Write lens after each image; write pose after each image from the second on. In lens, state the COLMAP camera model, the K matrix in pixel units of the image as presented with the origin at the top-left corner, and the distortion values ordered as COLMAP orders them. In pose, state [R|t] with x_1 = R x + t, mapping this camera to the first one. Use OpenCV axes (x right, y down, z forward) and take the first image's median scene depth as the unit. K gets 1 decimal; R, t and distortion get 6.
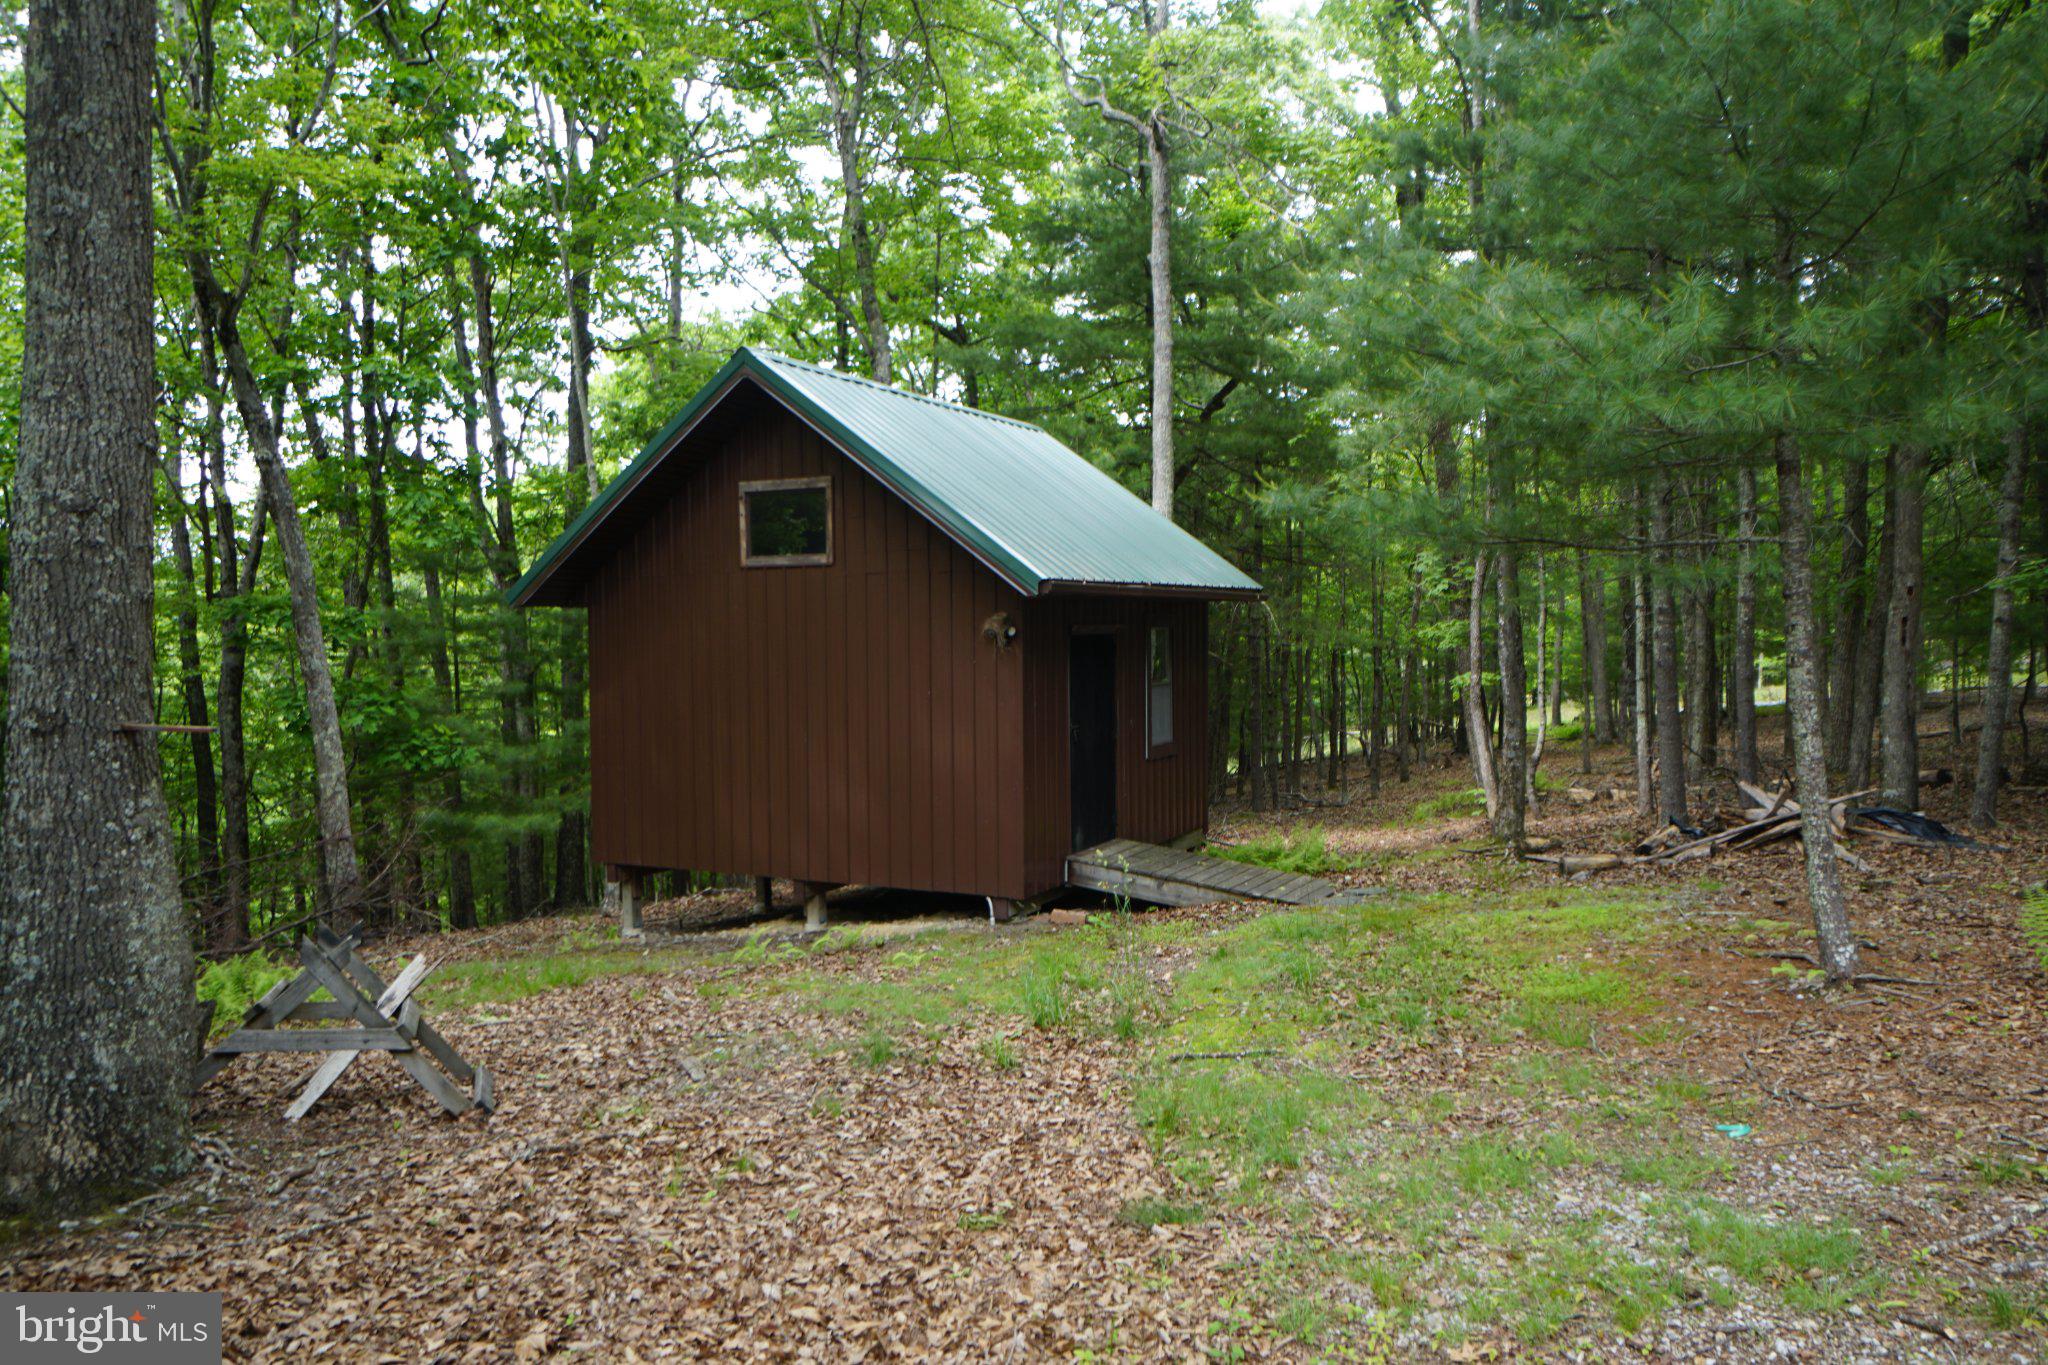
lens RADIAL K [[1456.5, 0, 1024.0], [0, 1456.5, 682.5], [0, 0, 1]] dist [0.010014, 0.006586]
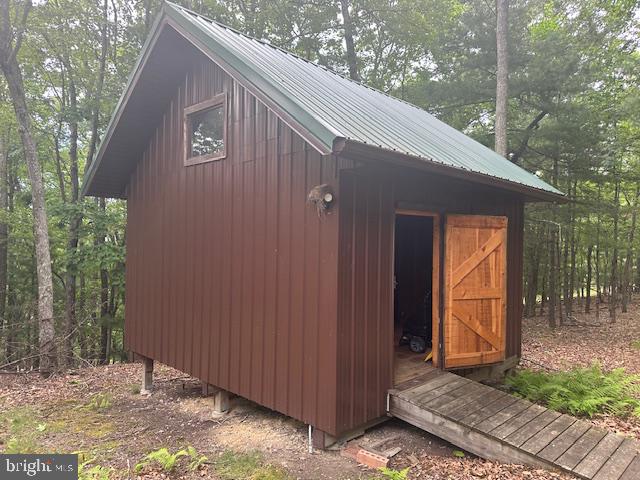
lens RADIAL K [[451.3, 0, 319.2], [0, 451.3, 250.3], [0, 0, 1]] dist [-0.028168, -0.001422]
pose [[0.951352, 0.024980, -0.307091, 0.086882], [-0.030745, 0.999430, -0.013948, 0.009609], [0.306567, 0.022711, 0.951578, 0.632919]]
